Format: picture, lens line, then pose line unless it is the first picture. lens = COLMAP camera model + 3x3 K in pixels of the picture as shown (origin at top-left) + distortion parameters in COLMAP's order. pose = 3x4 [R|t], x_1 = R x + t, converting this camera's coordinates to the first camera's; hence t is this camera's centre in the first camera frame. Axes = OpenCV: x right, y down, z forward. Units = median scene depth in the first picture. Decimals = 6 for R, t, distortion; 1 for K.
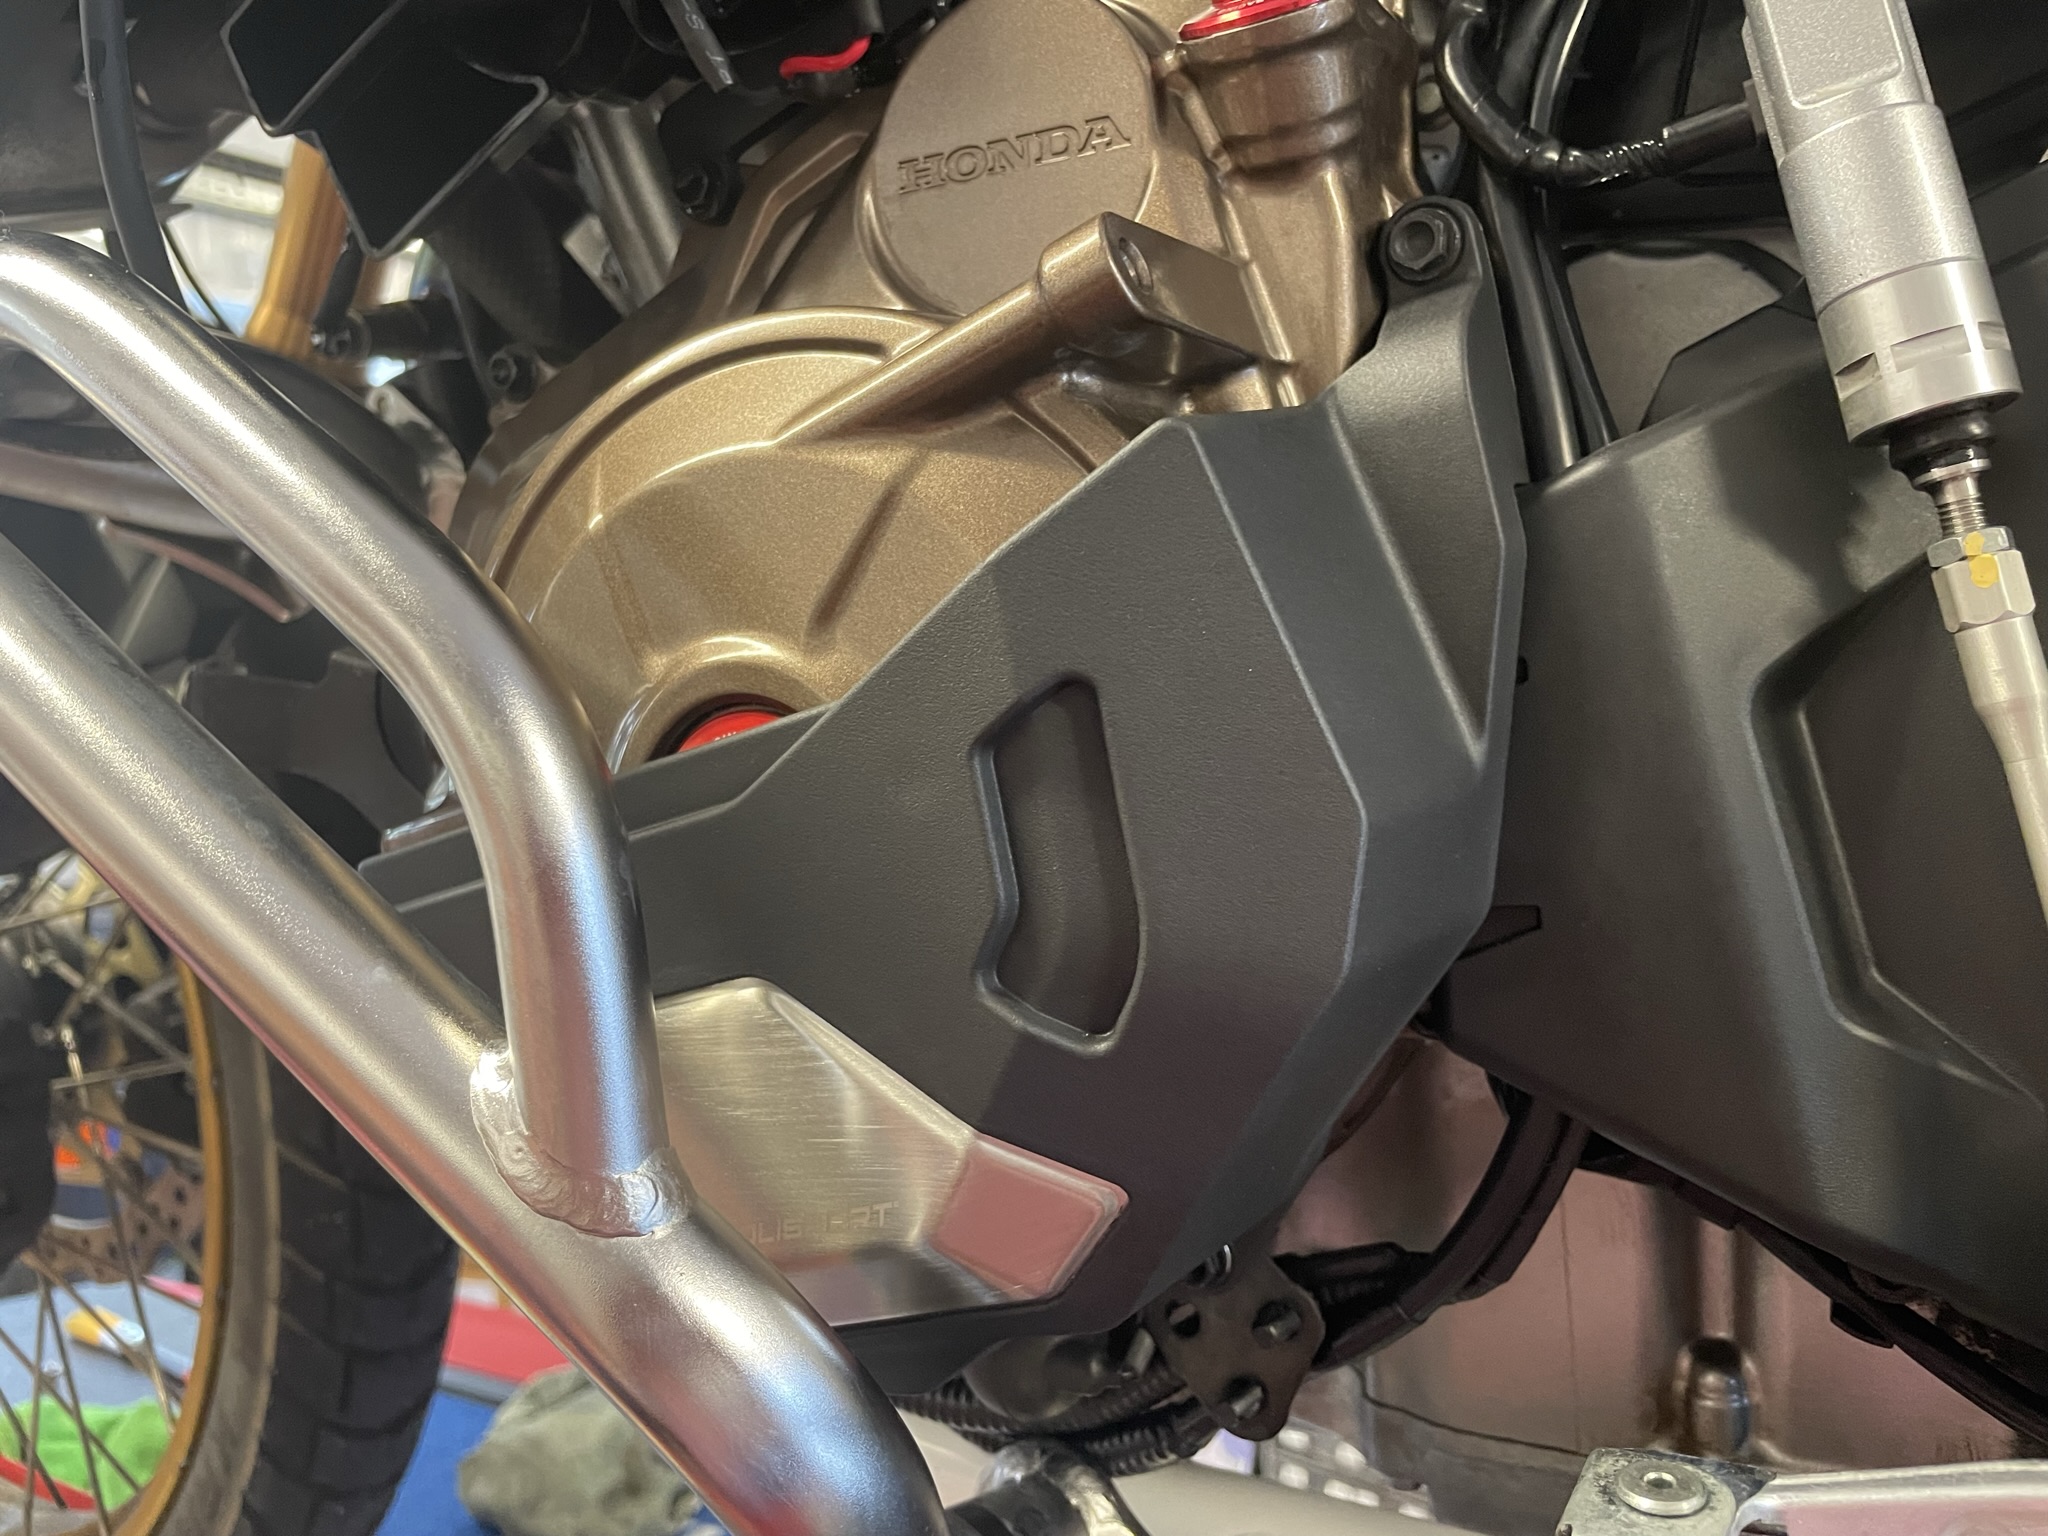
lens RADIAL K [[1591.2, 0, 1042.5], [0, 1591.2, 756.3], [0, 0, 1]] dist [0.050807, -0.091709]
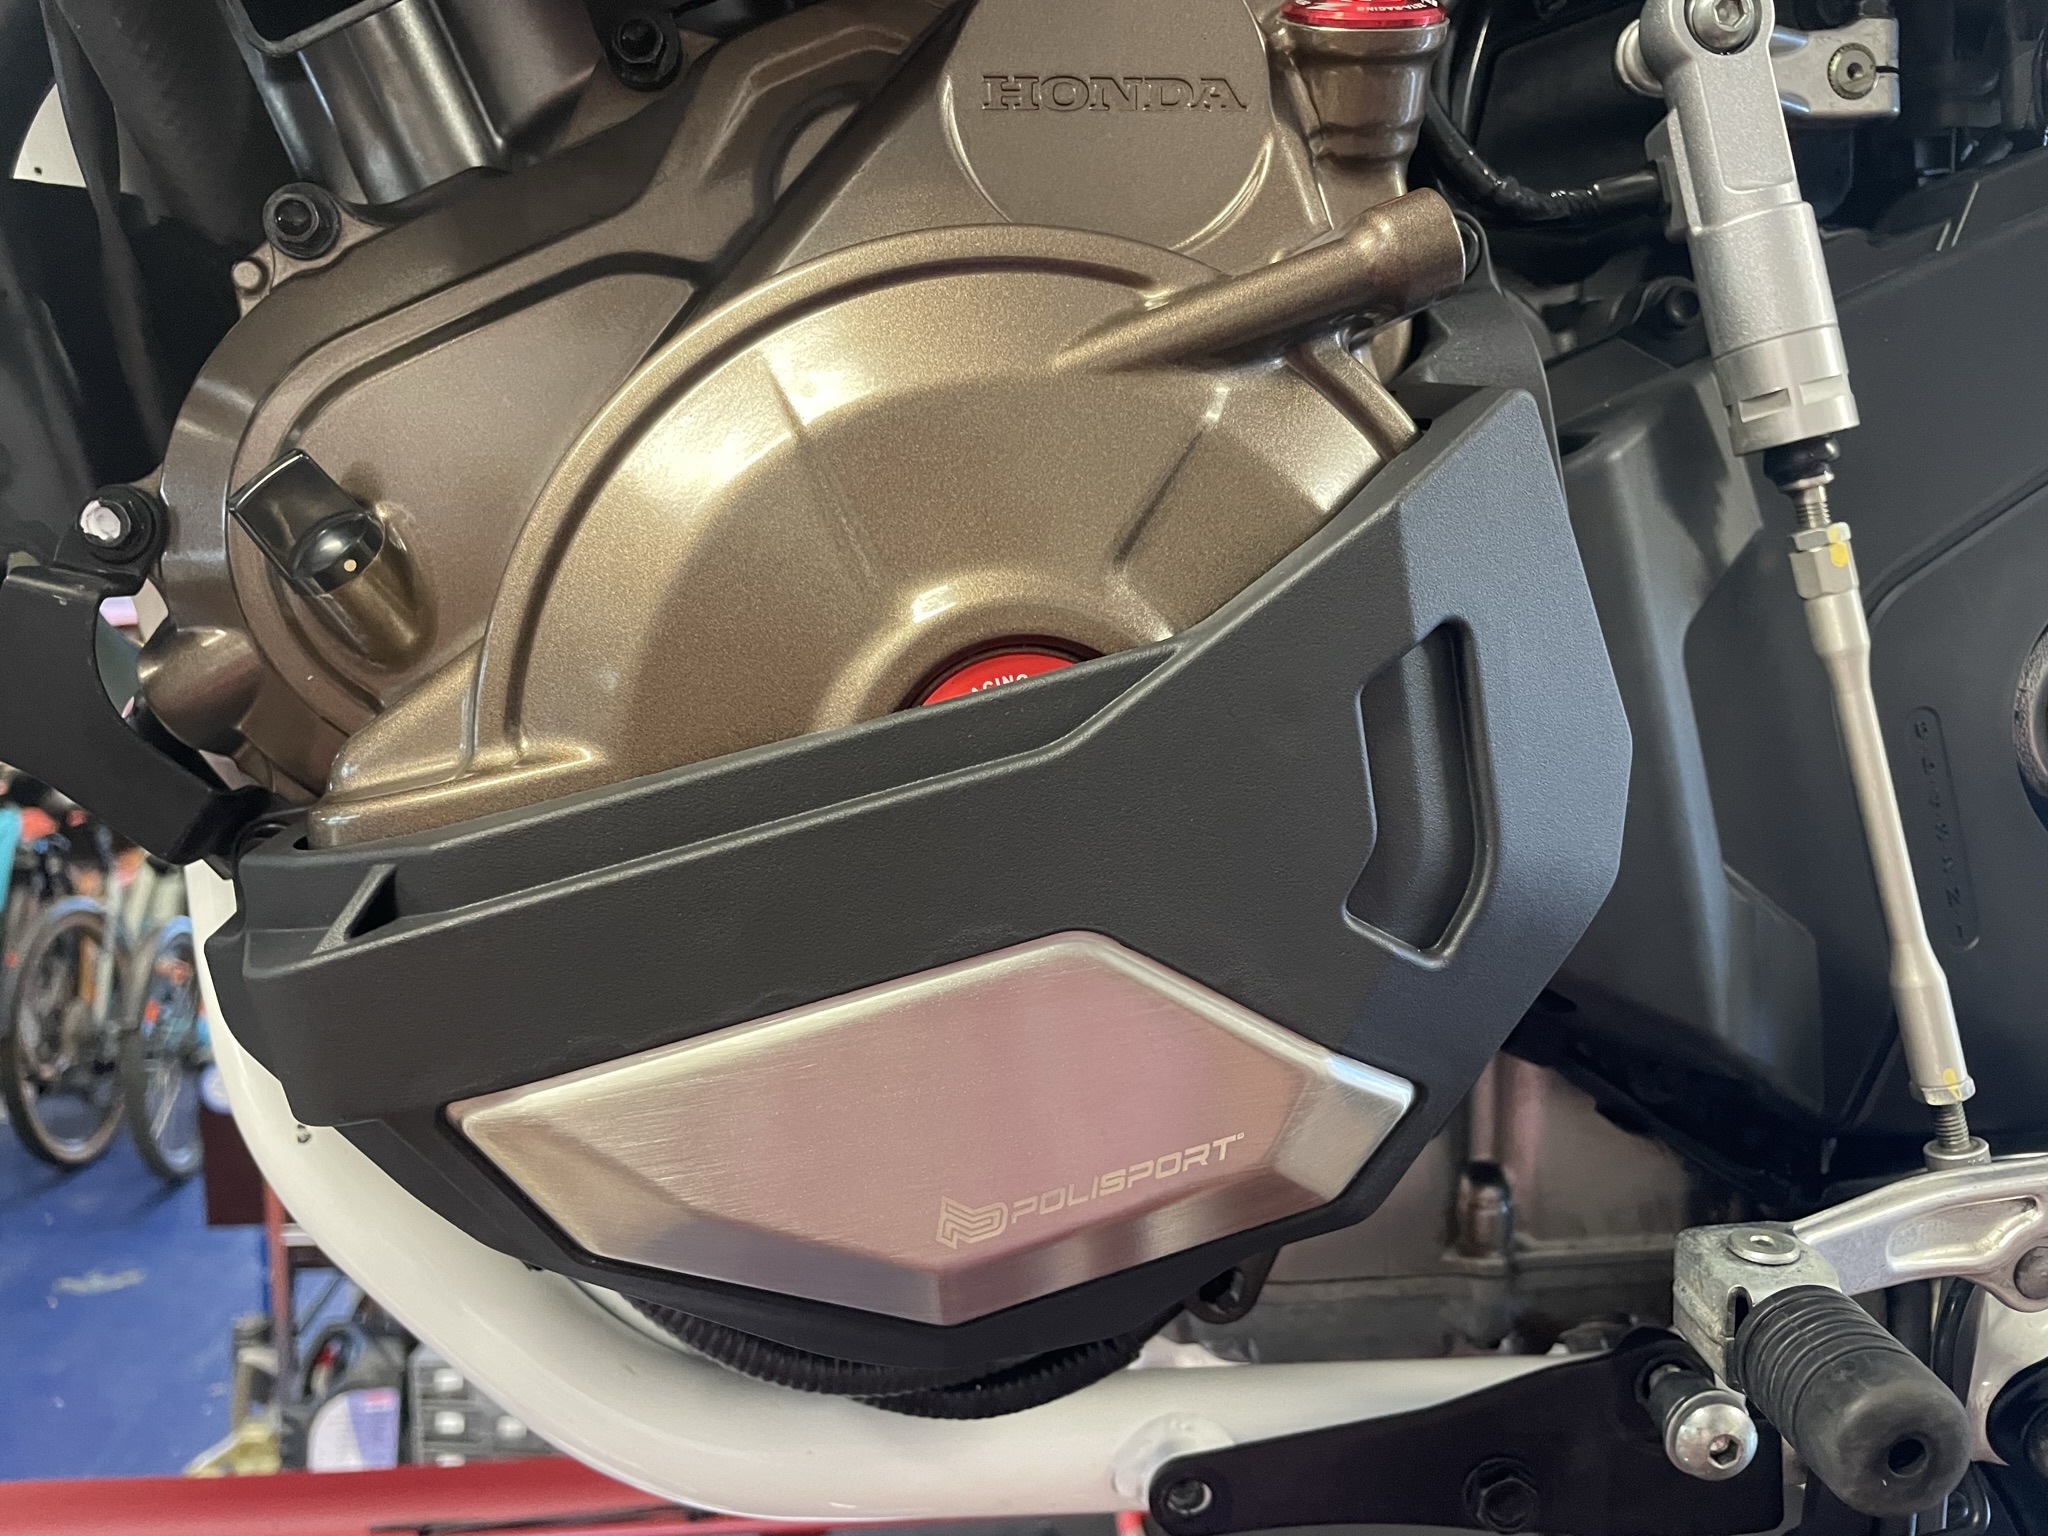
lens RADIAL K [[1591.2, 0, 1037.7], [0, 1591.2, 766.6], [0, 0, 1]] dist [0.050807, -0.091709]
pose [[0.828639, -0.035292, 0.558669, -0.694518], [0.015377, 0.999069, 0.040305, 0.000593], [-0.559572, -0.024808, 0.828411, 0.211652]]
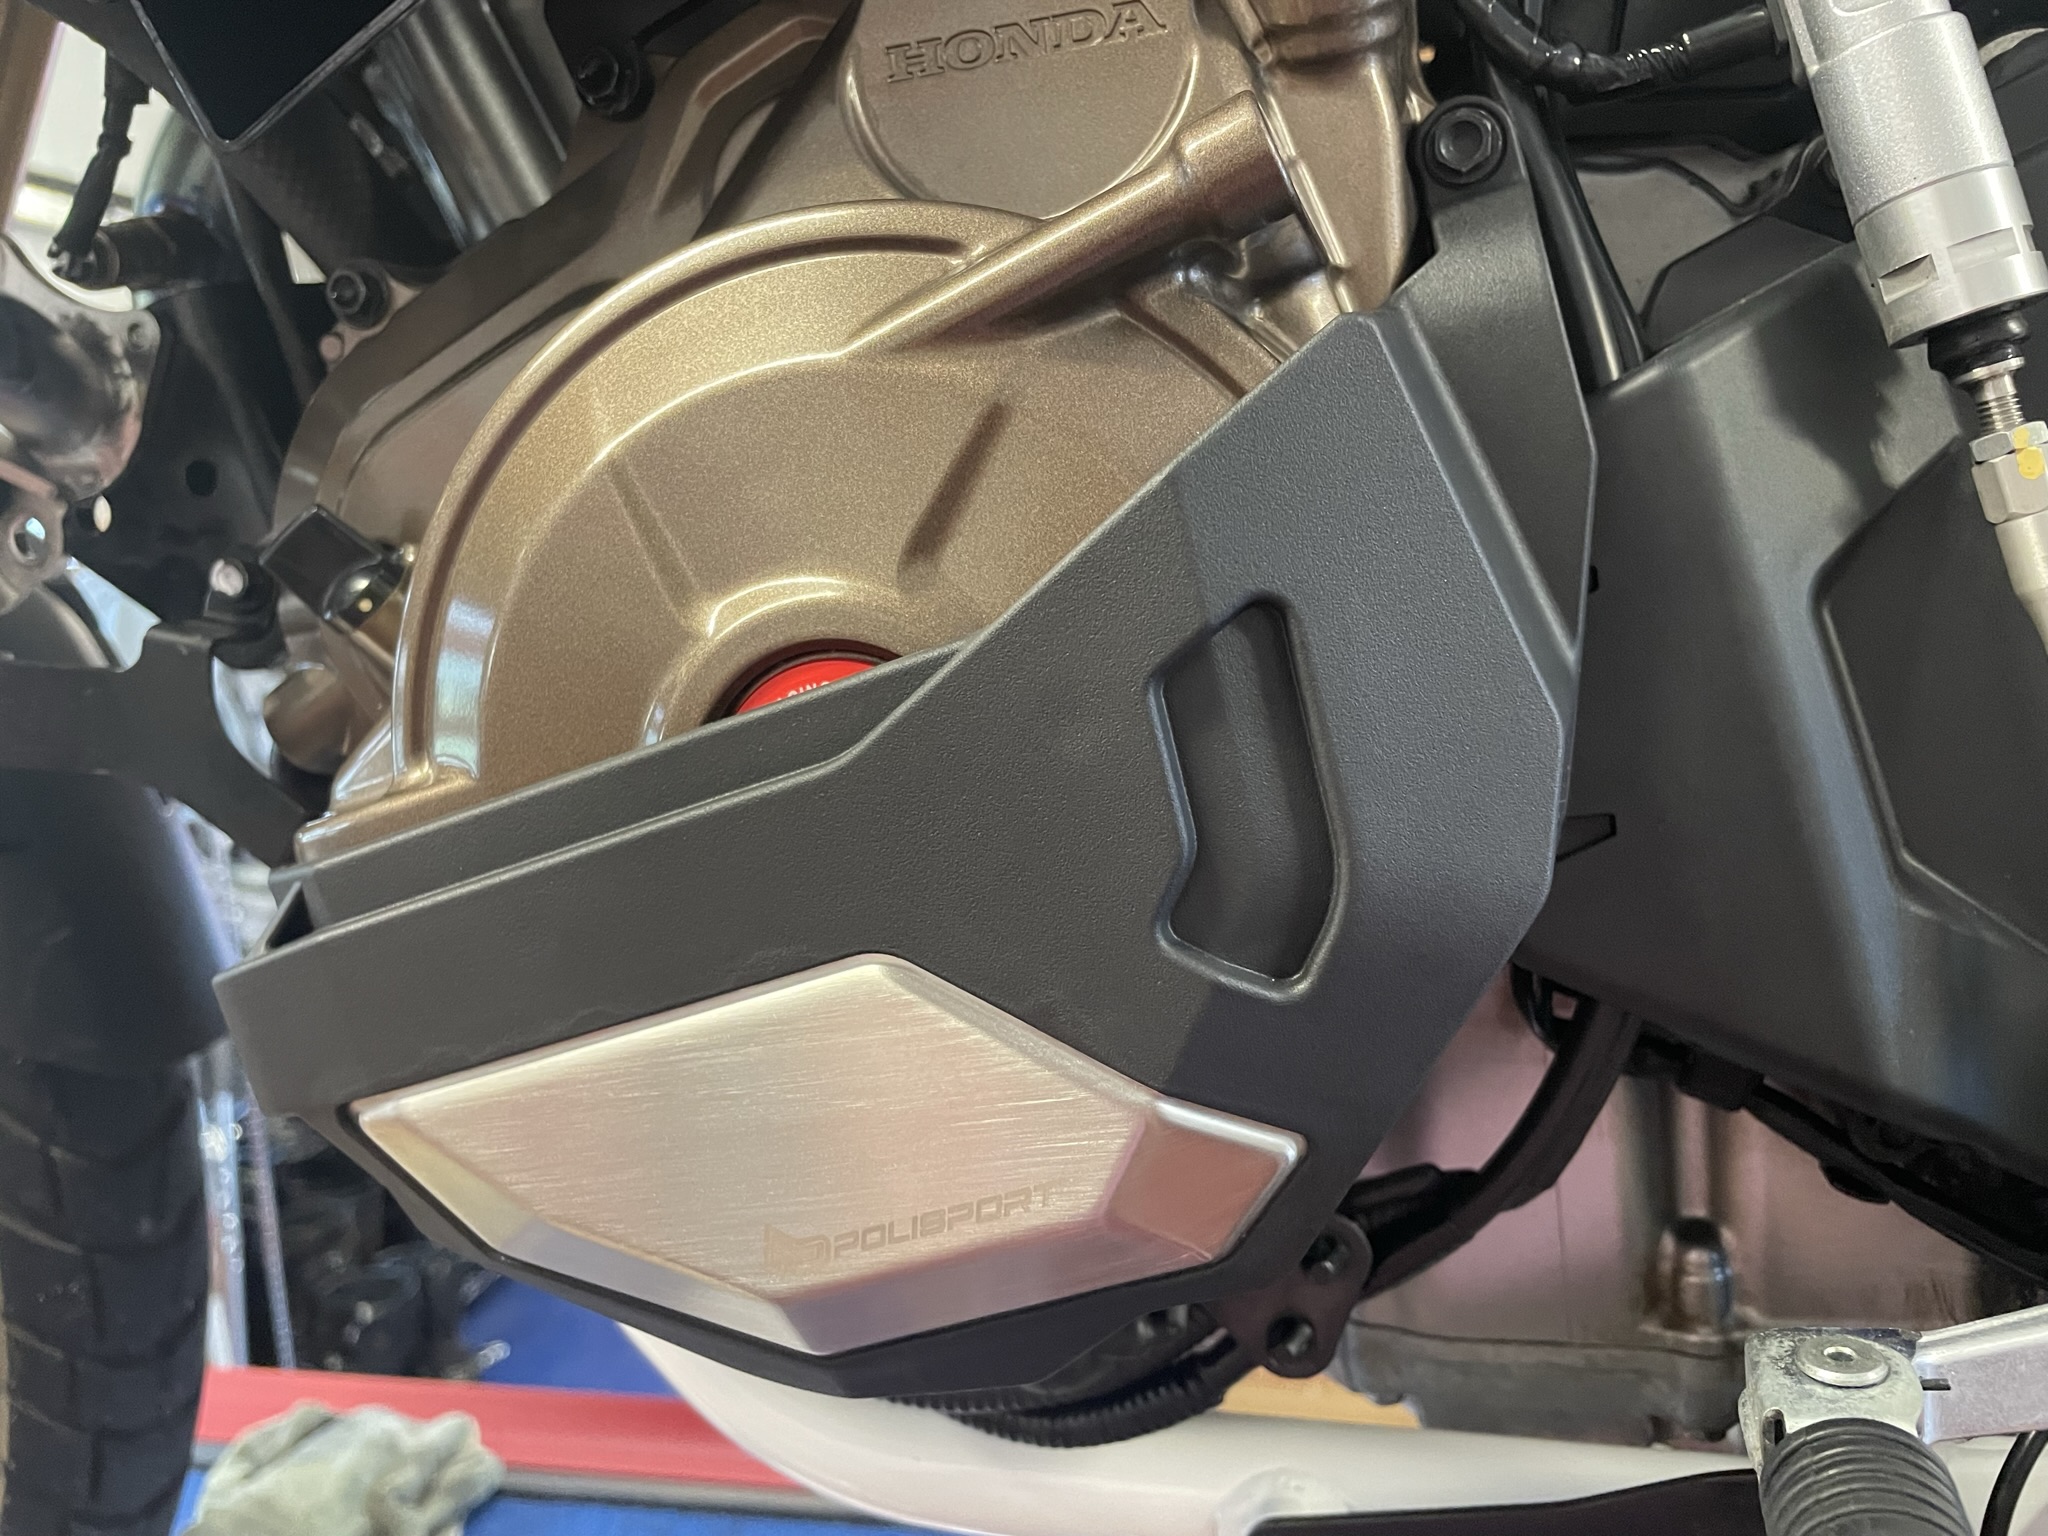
lens RADIAL K [[1591.2, 0, 1026.5], [0, 1591.2, 773.5], [0, 0, 1]] dist [0.050807, -0.091709]
pose [[0.972880, -0.066093, 0.221666, -0.274025], [0.058304, 0.997436, 0.041506, 0.005117], [-0.223841, -0.027456, 0.974239, 0.104187]]
